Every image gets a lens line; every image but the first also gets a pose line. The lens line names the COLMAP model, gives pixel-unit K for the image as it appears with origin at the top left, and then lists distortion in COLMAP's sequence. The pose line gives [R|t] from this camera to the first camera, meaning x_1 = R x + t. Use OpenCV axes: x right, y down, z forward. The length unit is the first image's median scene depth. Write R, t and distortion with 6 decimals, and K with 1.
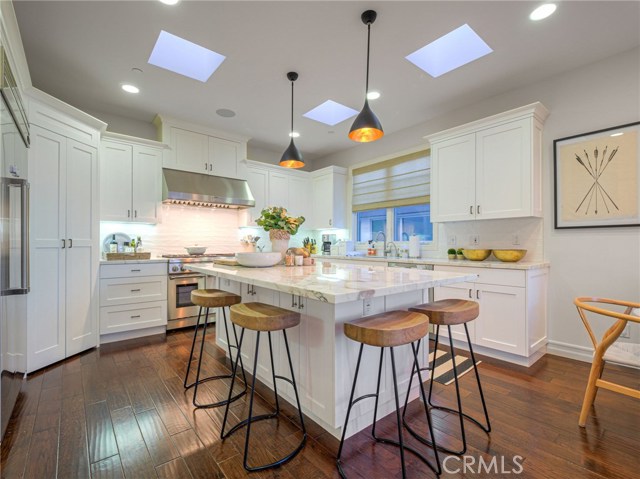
lens RADIAL K [[293.6, 0, 320.4], [0, 293.6, 245.1], [0, 0, 1]] dist [-0.002293, -0.001261]
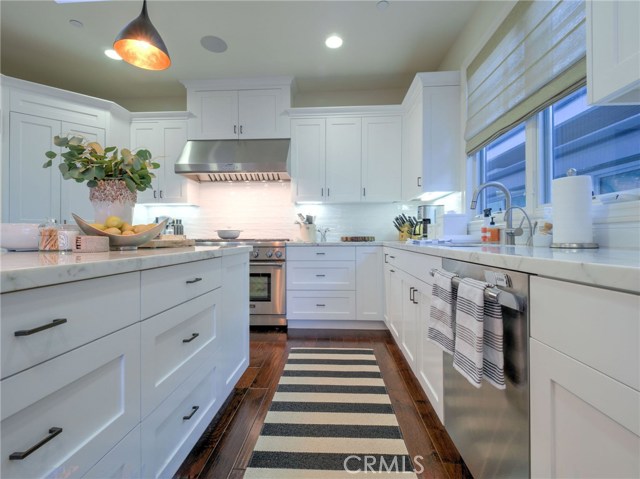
lens RADIAL K [[293.6, 0, 314.4], [0, 293.6, 236.4], [0, 0, 1]] dist [-0.002293, -0.001261]
pose [[0.717582, -0.003613, -0.696465, 0.329704], [0.003428, 0.999993, -0.001655, 0.028592], [0.696466, -0.001200, 0.717589, 0.585069]]
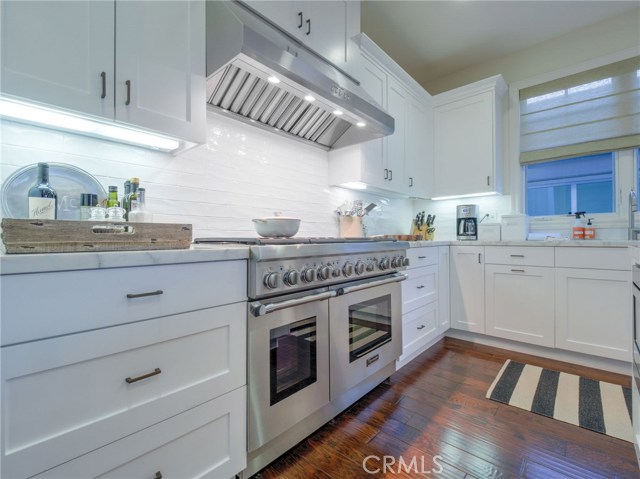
lens RADIAL K [[293.6, 0, 320.3], [0, 293.6, 238.1], [0, 0, 1]] dist [-0.002293, -0.001261]
pose [[0.990852, -0.005608, 0.134840, -0.426127], [0.005692, 0.999984, -0.000239, 0.033572], [-0.134836, 0.001004, 0.990867, 0.610232]]
